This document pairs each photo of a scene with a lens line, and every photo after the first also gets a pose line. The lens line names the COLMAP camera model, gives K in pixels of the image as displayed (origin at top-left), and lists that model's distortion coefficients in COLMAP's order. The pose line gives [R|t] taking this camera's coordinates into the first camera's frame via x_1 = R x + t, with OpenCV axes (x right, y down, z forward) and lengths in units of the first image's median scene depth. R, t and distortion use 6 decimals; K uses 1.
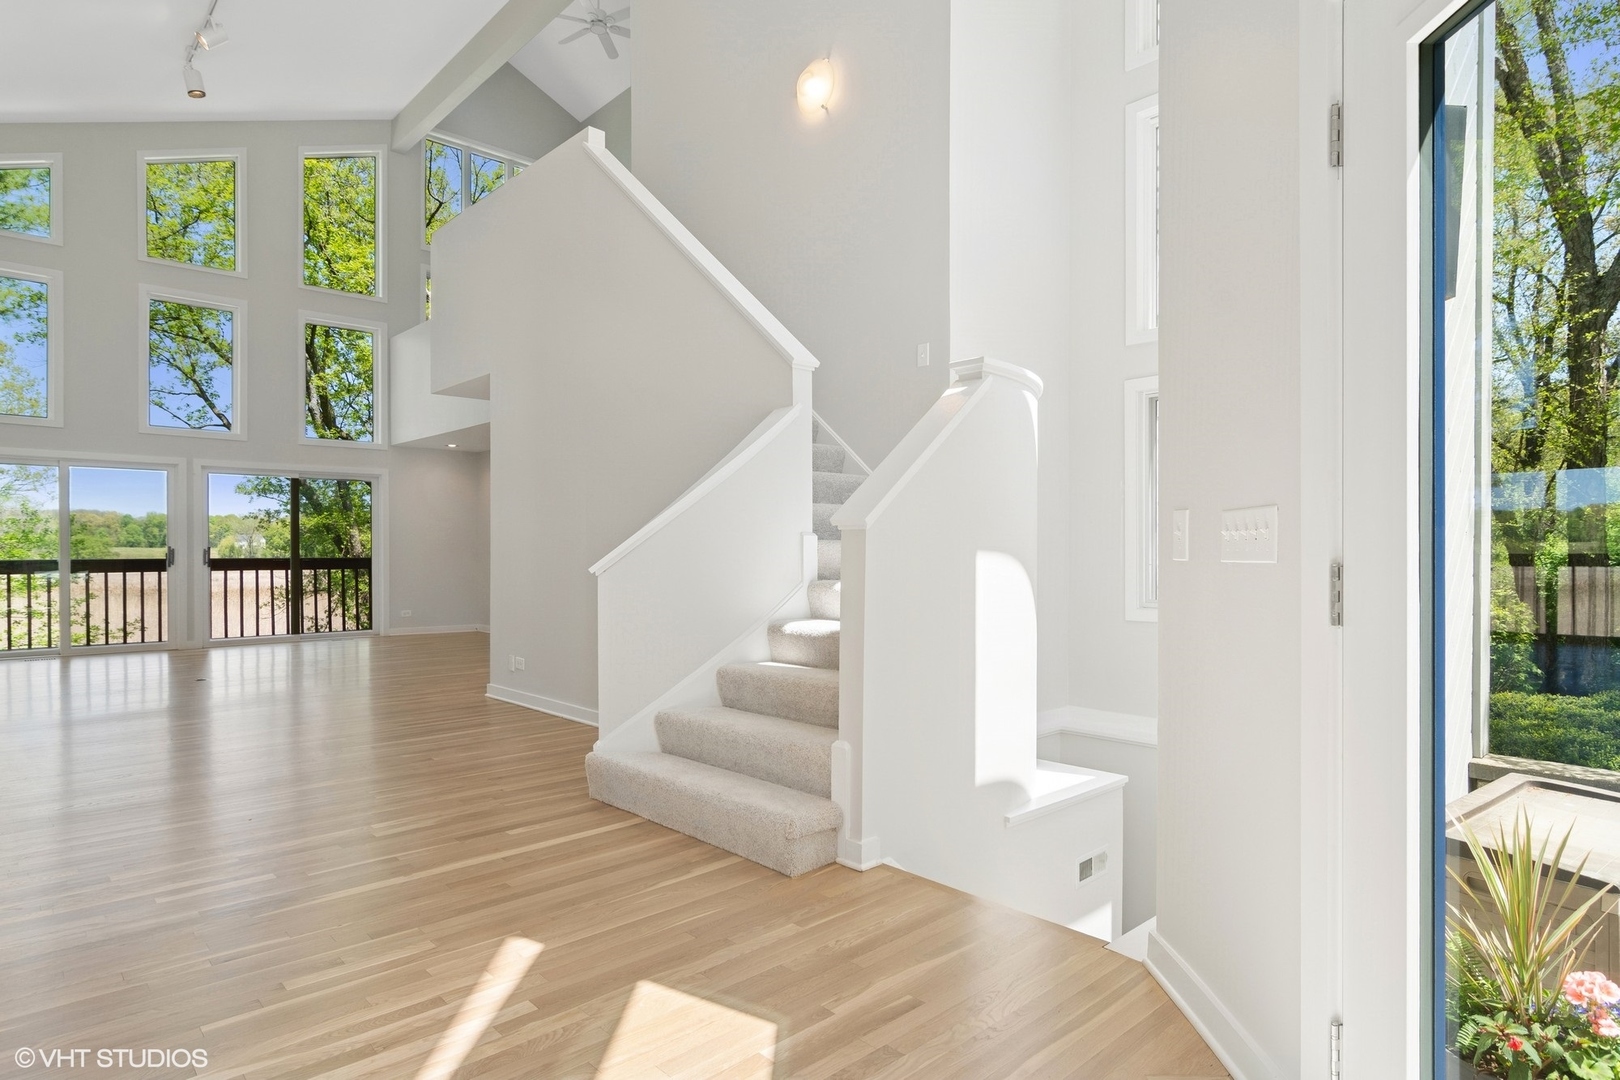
lens RADIAL K [[886.3, 0, 800.4], [0, 886.3, 553.4], [0, 0, 1]] dist [0.002110, -0.000551]
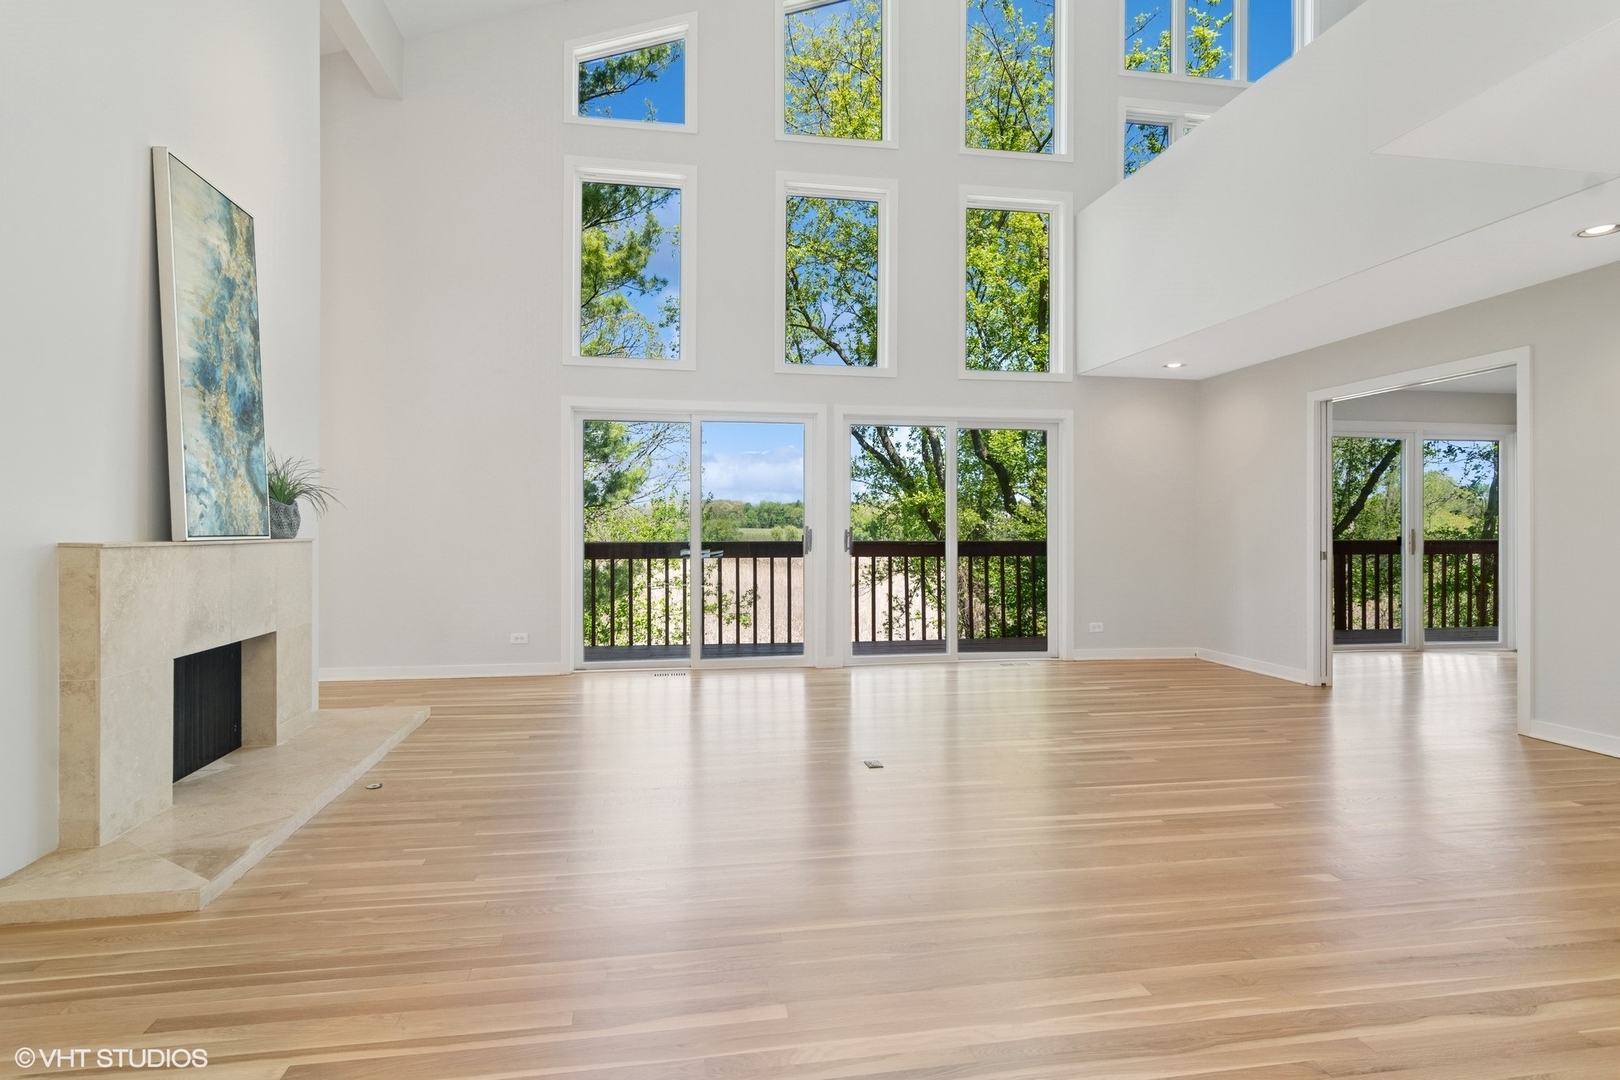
lens RADIAL K [[886.3, 0, 812.6], [0, 886.3, 525.2], [0, 0, 1]] dist [0.002110, -0.000551]
pose [[0.838644, 0.001240, -0.544679, -0.268996], [-0.007852, 0.999921, -0.009813, -0.000255], [0.544623, 0.012506, 0.838587, 0.338076]]
